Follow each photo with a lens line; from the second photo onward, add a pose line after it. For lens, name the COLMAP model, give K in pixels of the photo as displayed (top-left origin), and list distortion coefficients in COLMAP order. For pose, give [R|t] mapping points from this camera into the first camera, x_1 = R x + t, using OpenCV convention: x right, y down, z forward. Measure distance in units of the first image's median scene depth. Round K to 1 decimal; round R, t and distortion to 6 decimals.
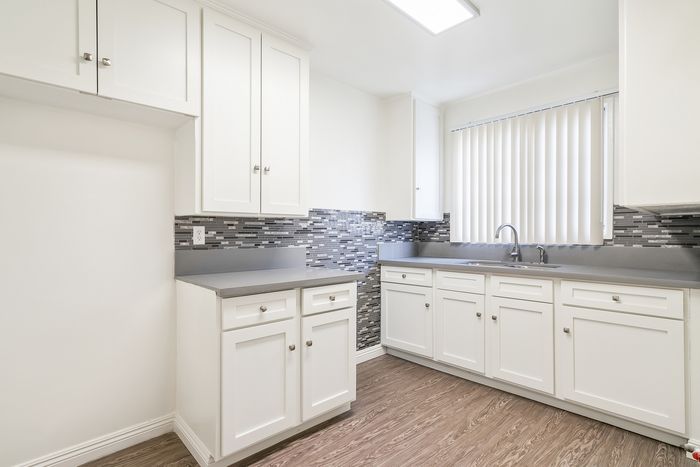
lens RADIAL K [[341.4, 0, 349.9], [0, 341.4, 233.1], [0, 0, 1]] dist [0.000537, 0.000482]
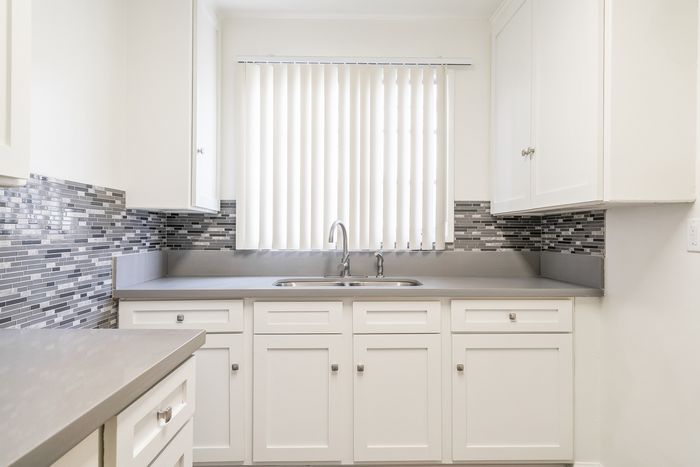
lens RADIAL K [[474.2, 0, 350.2], [0, 474.2, 234.6], [0, 0, 1]] dist [-0.000744, 0.001862]
pose [[0.680677, 0.002432, 0.732579, -0.199173], [-0.003617, 0.999993, 0.000040, -0.000043], [-0.732574, -0.002677, 0.680682, 0.352582]]
